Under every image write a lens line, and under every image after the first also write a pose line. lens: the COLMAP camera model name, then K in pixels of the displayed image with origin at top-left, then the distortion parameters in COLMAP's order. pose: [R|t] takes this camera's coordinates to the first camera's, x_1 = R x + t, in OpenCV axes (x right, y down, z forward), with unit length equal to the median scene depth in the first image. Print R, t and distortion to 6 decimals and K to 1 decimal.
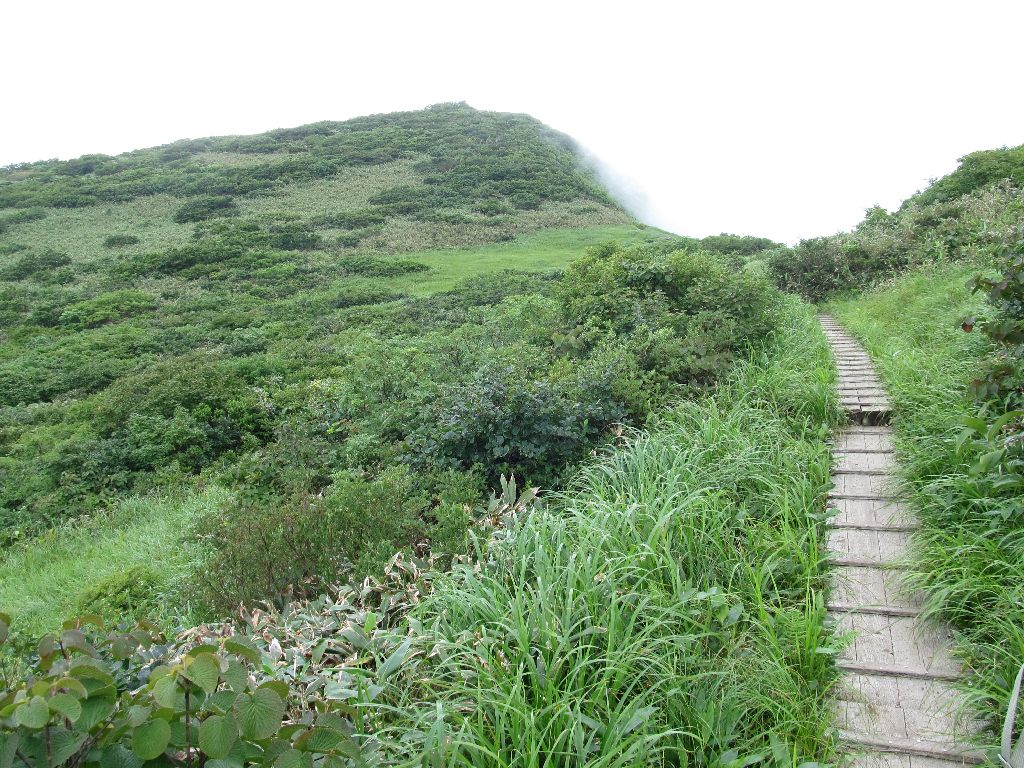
lens RADIAL K [[844.0, 0, 512.2], [0, 844.0, 383.0], [0, 0, 1]] dist [-0.060524, 0.018535]
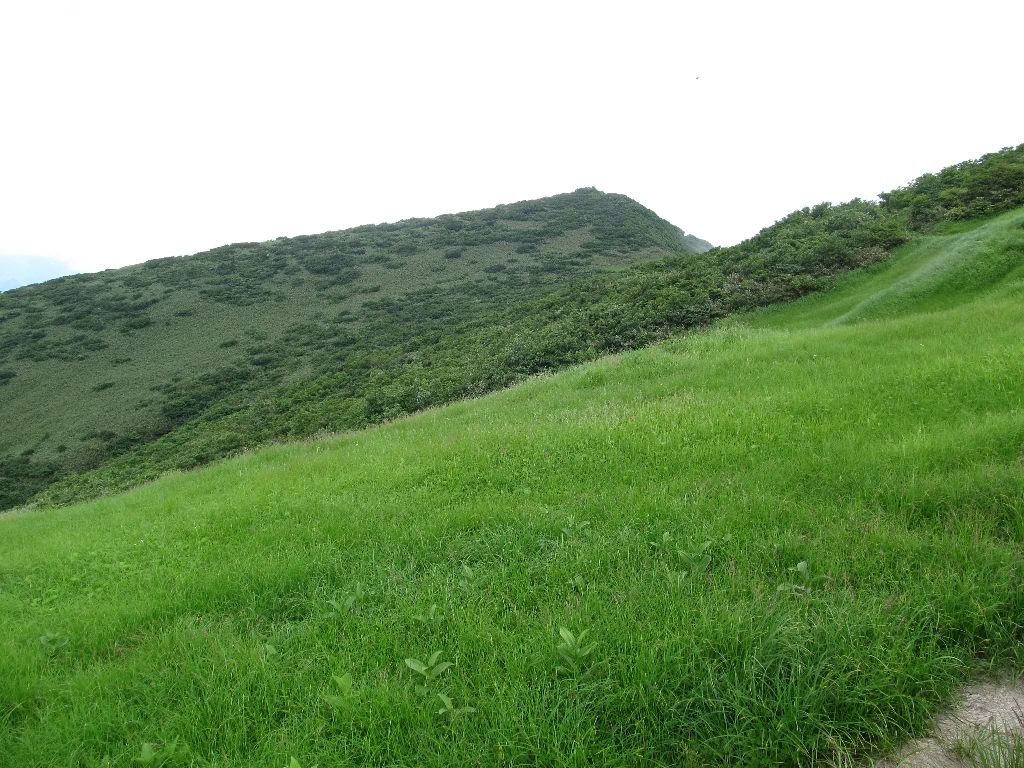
lens RADIAL K [[844.0, 0, 510.7], [0, 844.0, 384.2], [0, 0, 1]] dist [-0.060524, 0.018535]
pose [[0.998076, 0.029078, -0.054764, -0.224648], [-0.028676, 0.999556, 0.008110, 0.223459], [0.054975, -0.006524, 0.998466, -1.787945]]
